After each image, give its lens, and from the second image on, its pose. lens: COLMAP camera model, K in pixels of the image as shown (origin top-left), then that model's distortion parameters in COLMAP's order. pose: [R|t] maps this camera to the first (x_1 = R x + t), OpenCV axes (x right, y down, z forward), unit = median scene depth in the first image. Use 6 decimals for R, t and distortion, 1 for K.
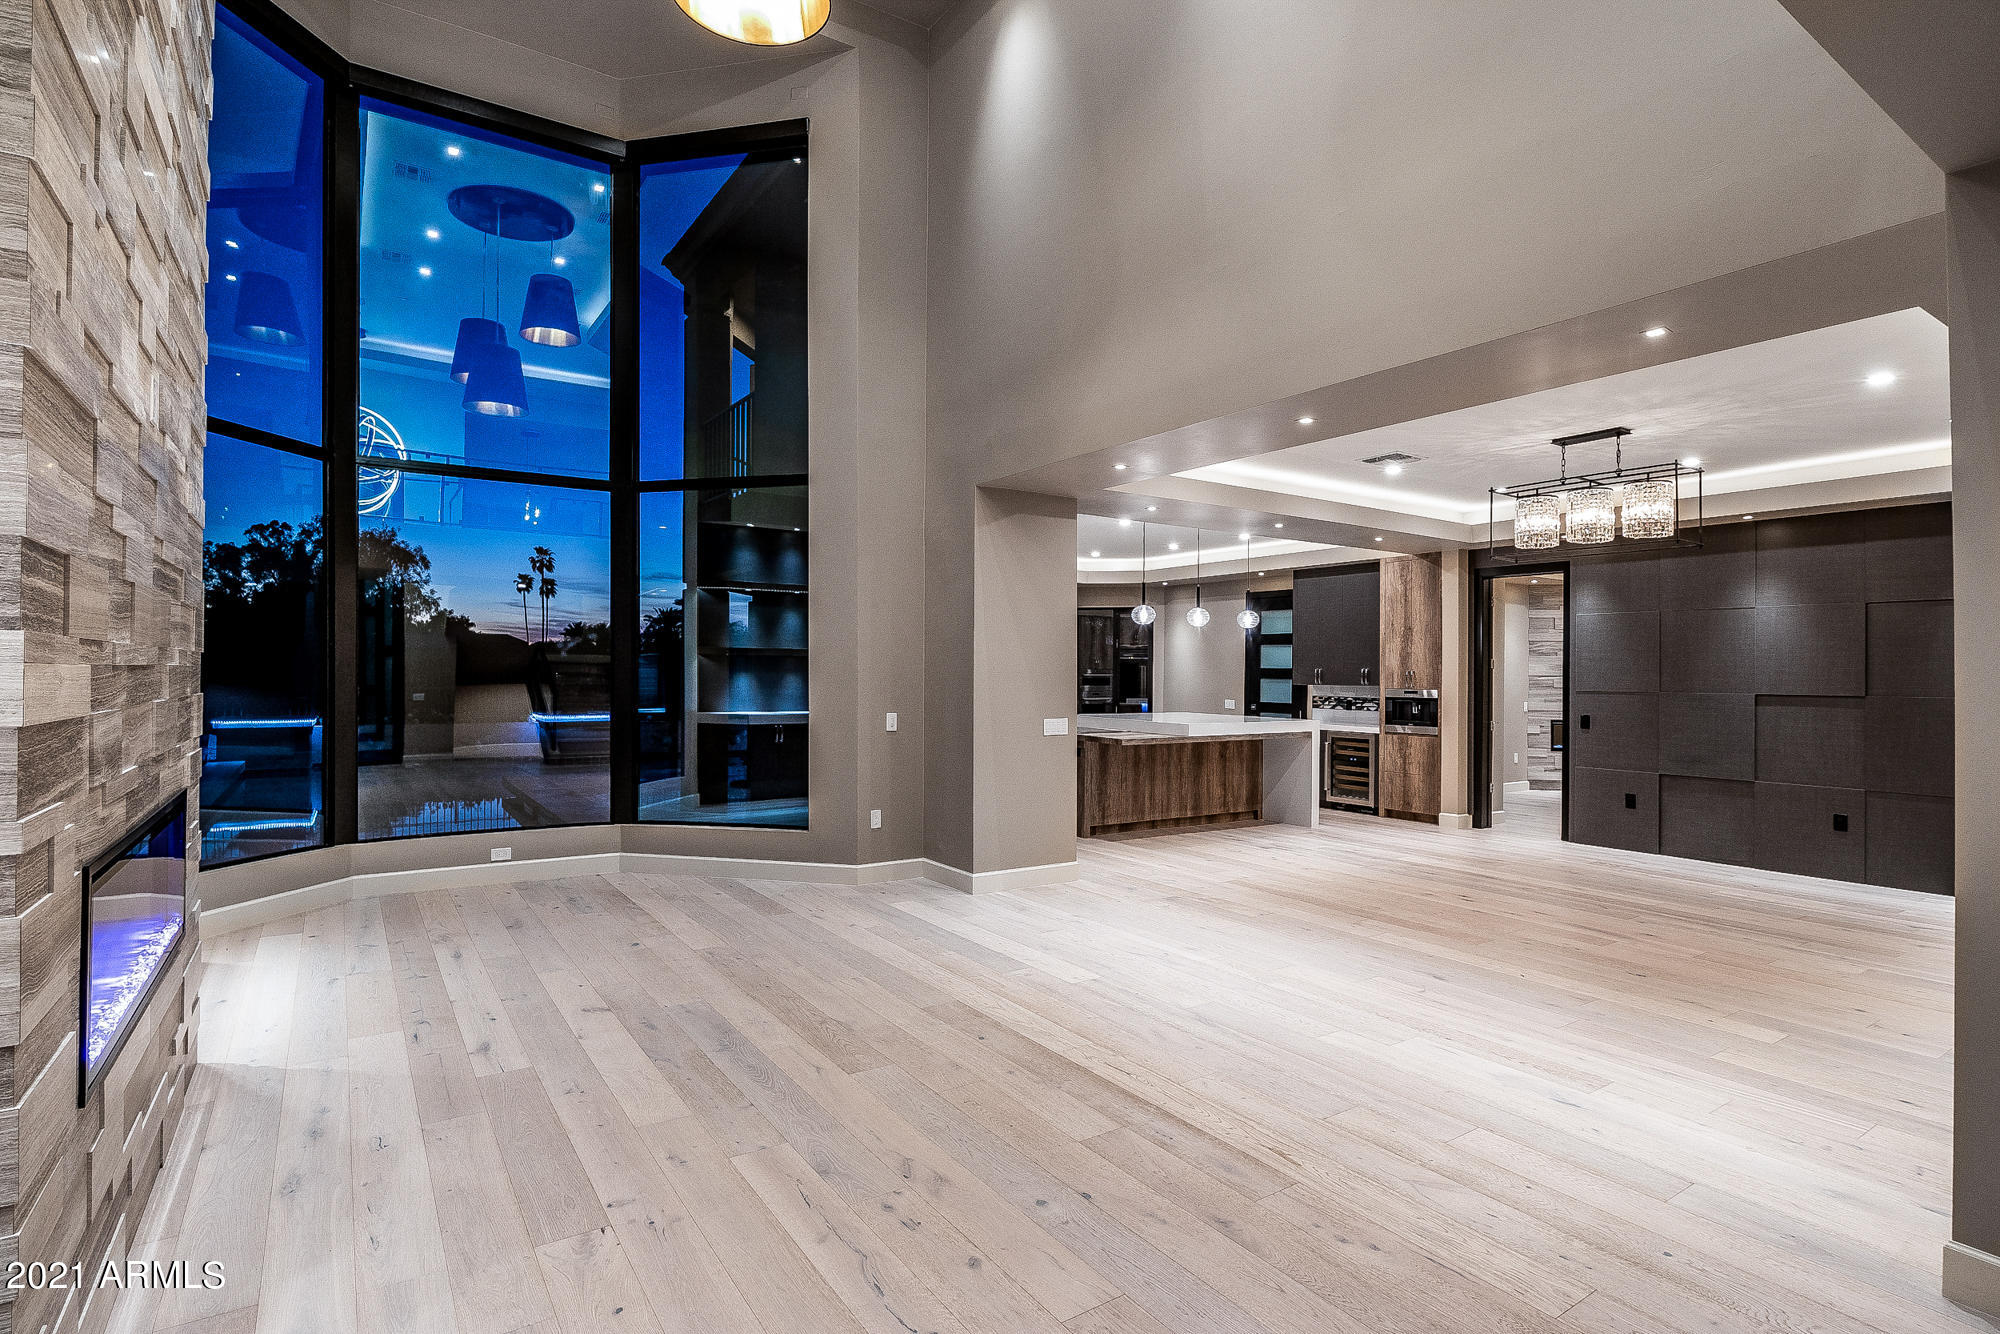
lens RADIAL K [[998.2, 0, 1000.0], [0, 998.2, 667.0], [0, 0, 1]] dist [-0.006502, -0.000125]
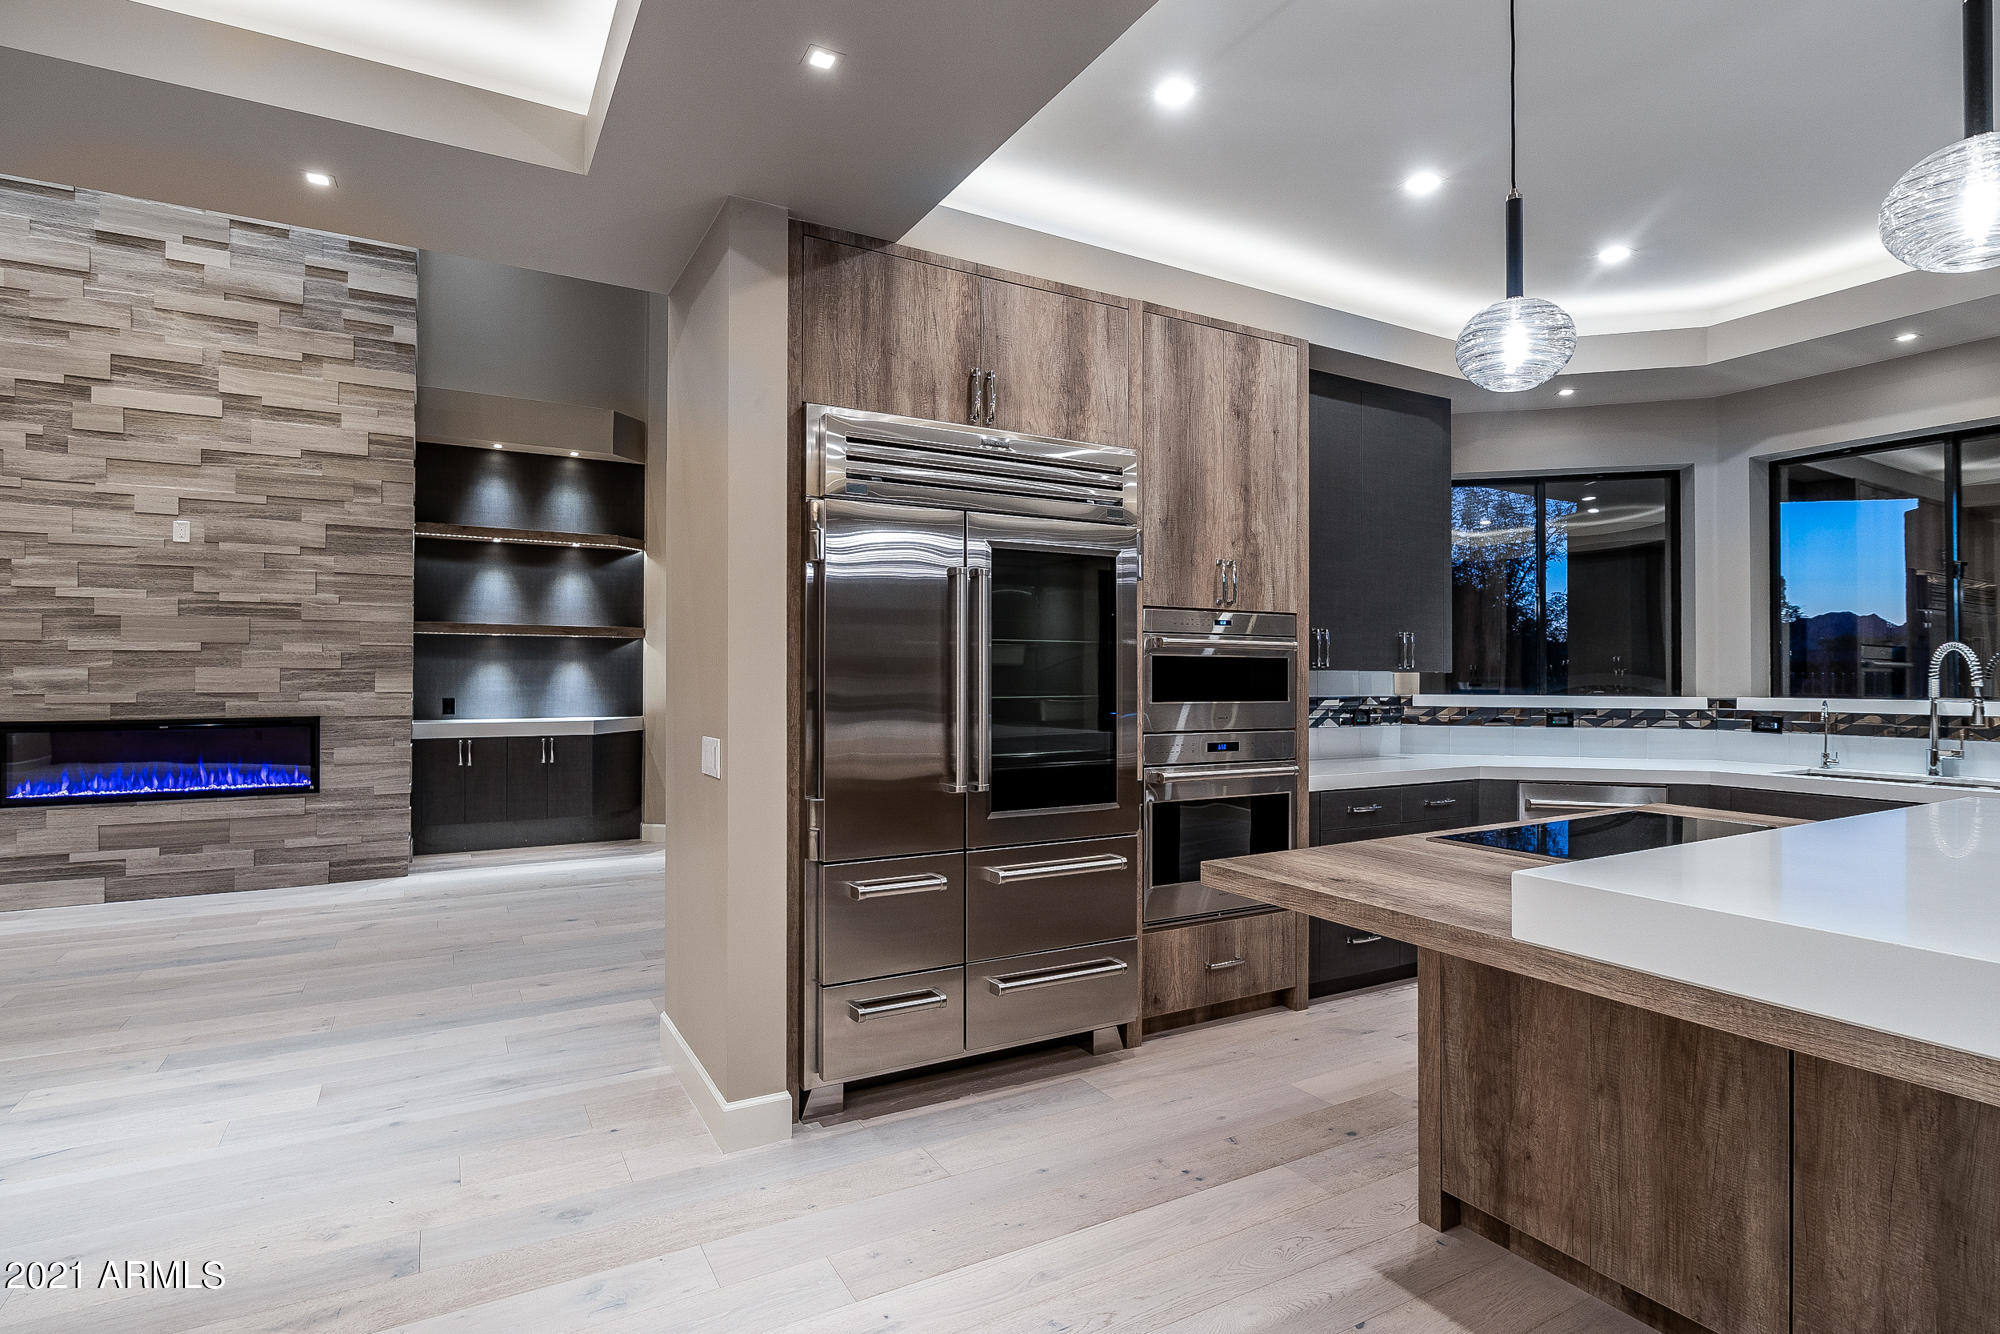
lens RADIAL K [[998.2, 0, 1000.0], [0, 998.2, 667.0], [0, 0, 1]] dist [-0.006502, -0.000125]
pose [[-0.072426, -0.015637, -0.997251, 0.322428], [0.001834, 0.999873, -0.015811, 0.019497], [0.997372, -0.002974, -0.072388, 0.785728]]
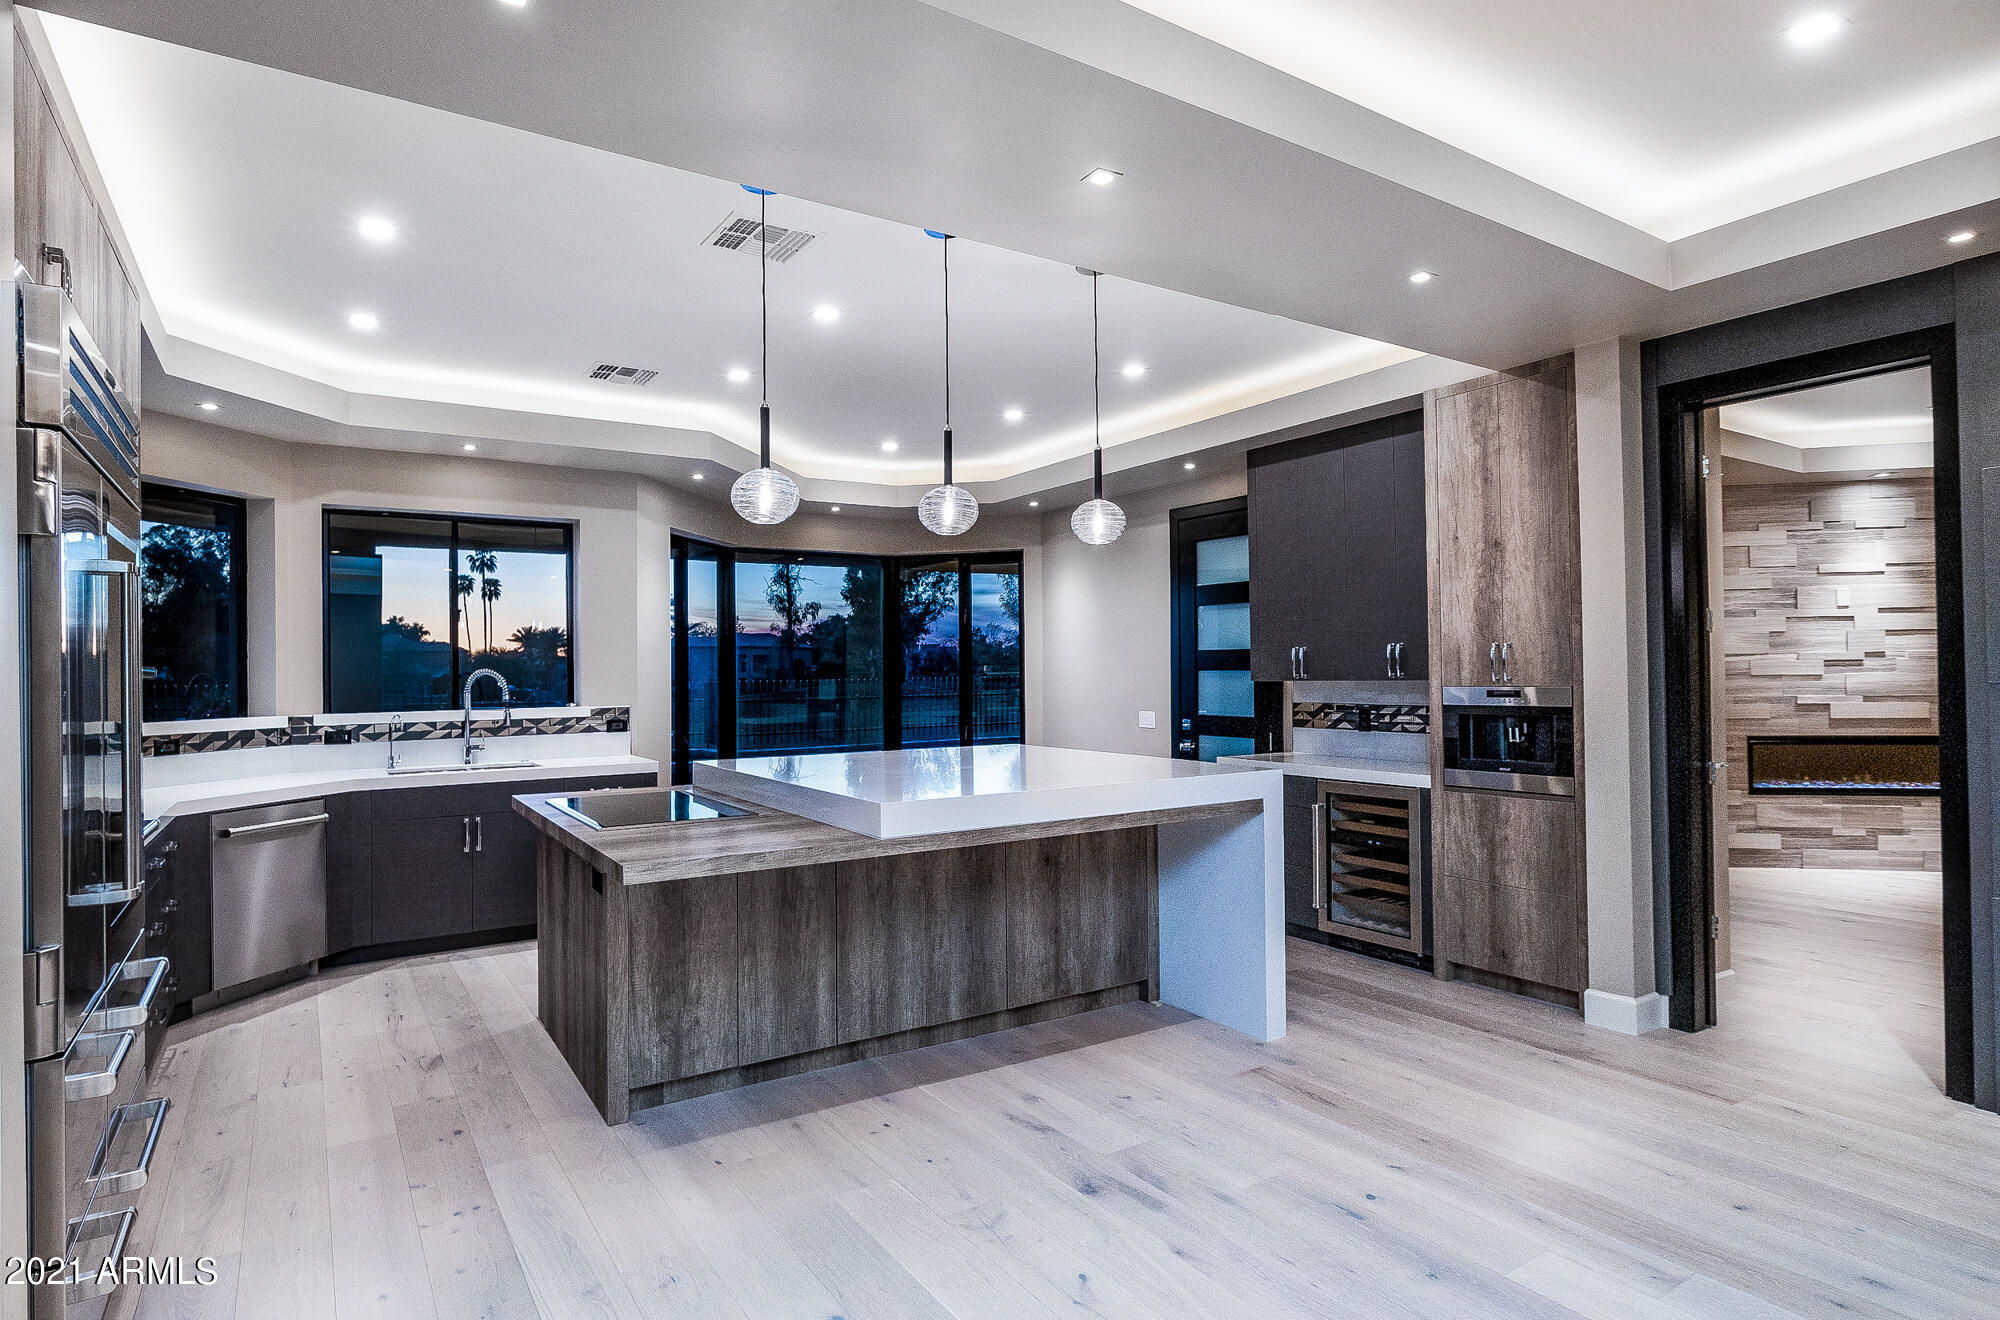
lens RADIAL K [[1071.7, 0, 1000.0], [0, 1071.7, 660.0], [0, 0, 1]] dist [-0.003515, 0.000011]
pose [[0.999718, -0.021095, -0.010914, 0.201193], [0.021019, 0.999755, -0.007006, 0.009723], [0.011059, 0.006775, 0.999916, 0.537330]]
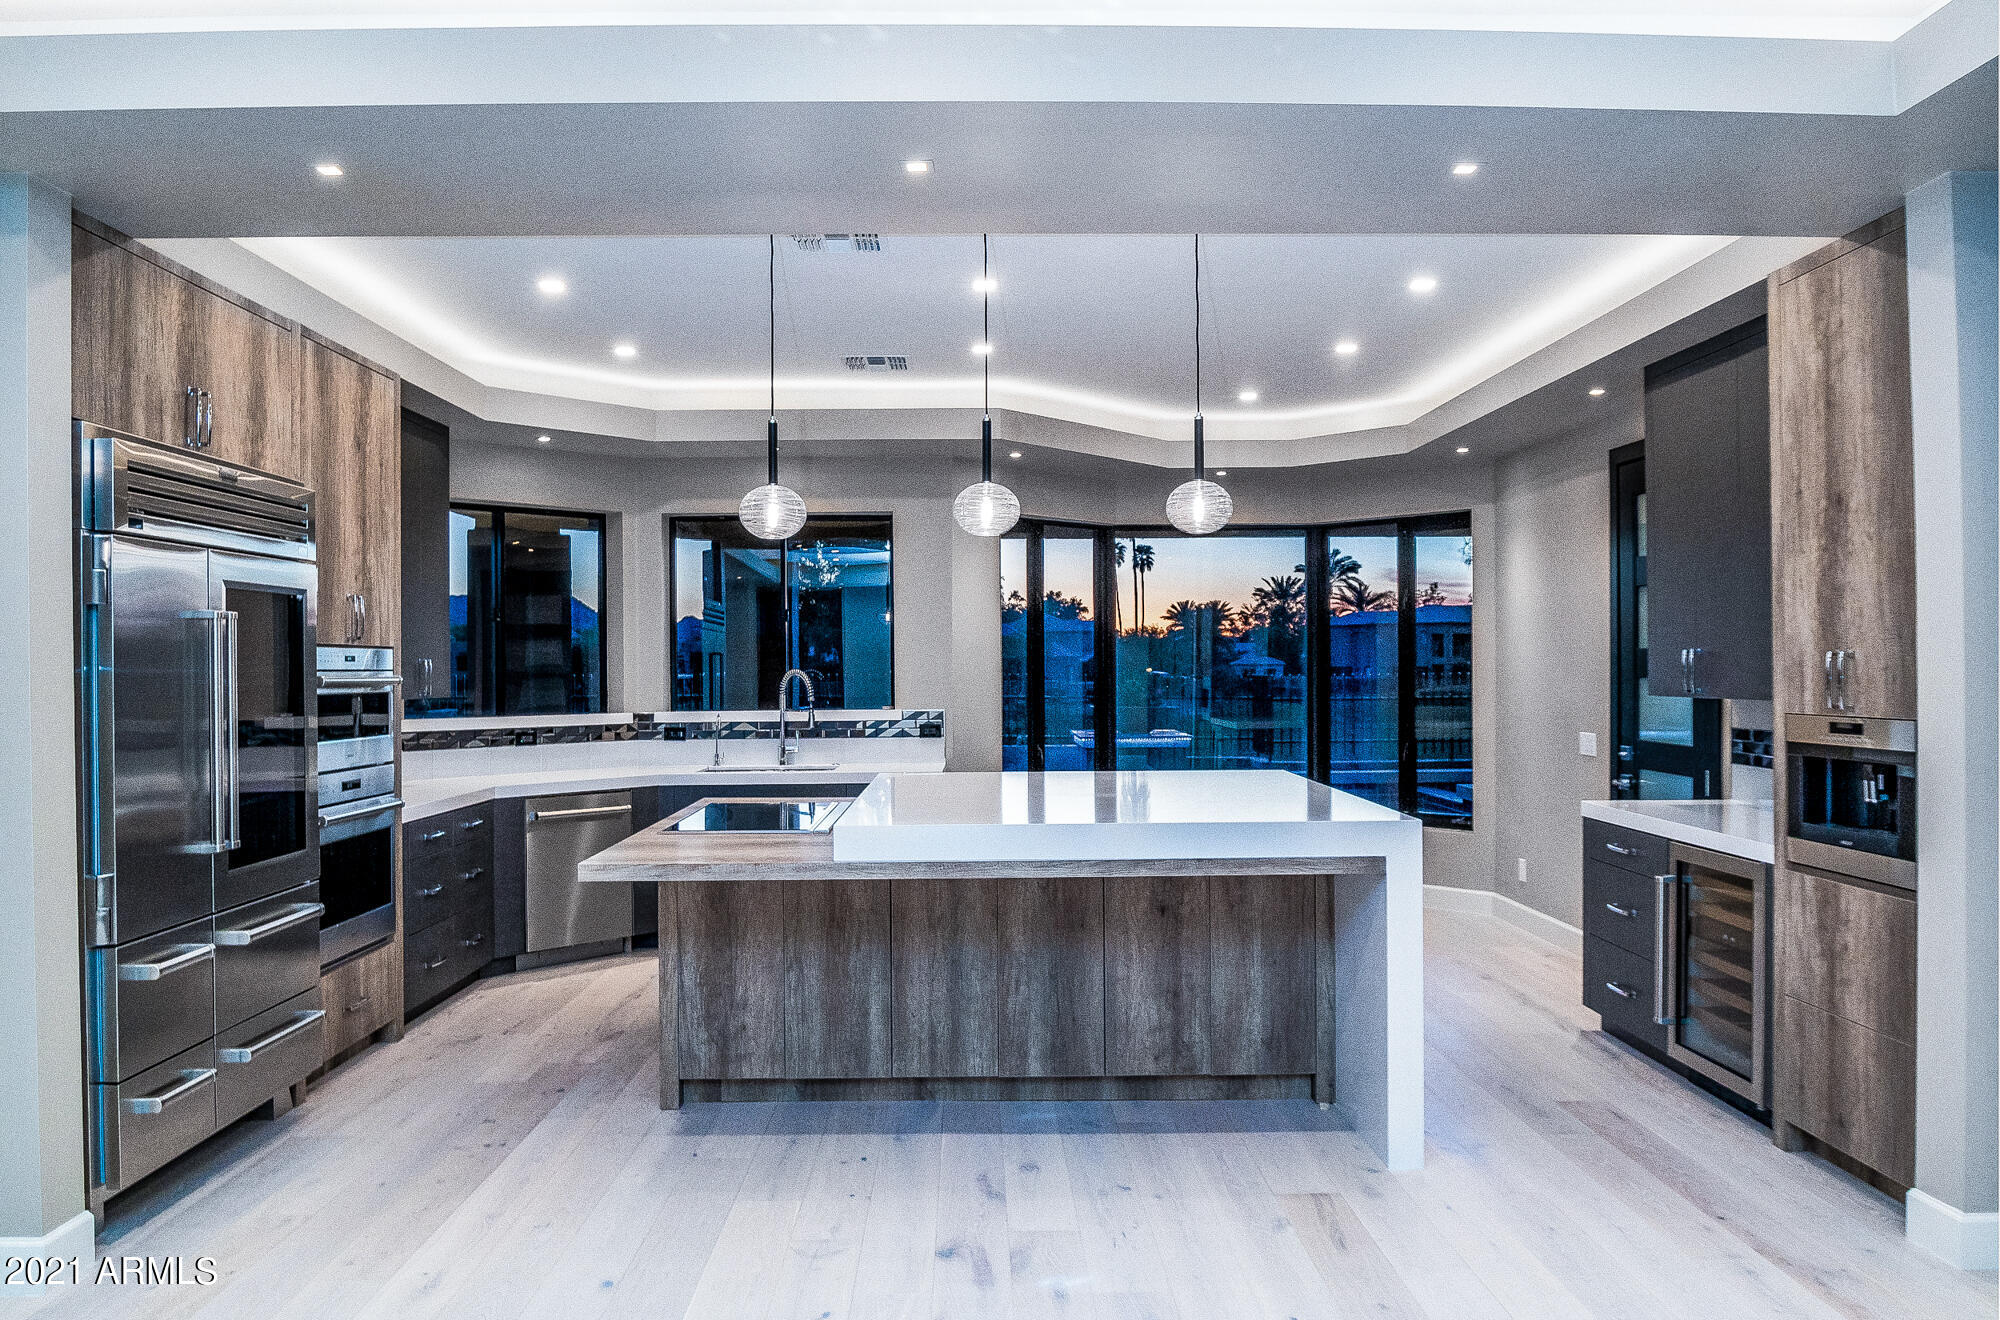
lens RADIAL K [[1397.6, 0, 1000.0], [0, 1397.6, 660.0], [0, 0, 1]] dist [-0.023970, -0.001883]
pose [[0.841593, -0.016233, -0.539868, 0.420150], [0.017156, 0.999847, -0.003319, 0.003567], [0.539840, -0.006469, 0.841743, 0.541458]]
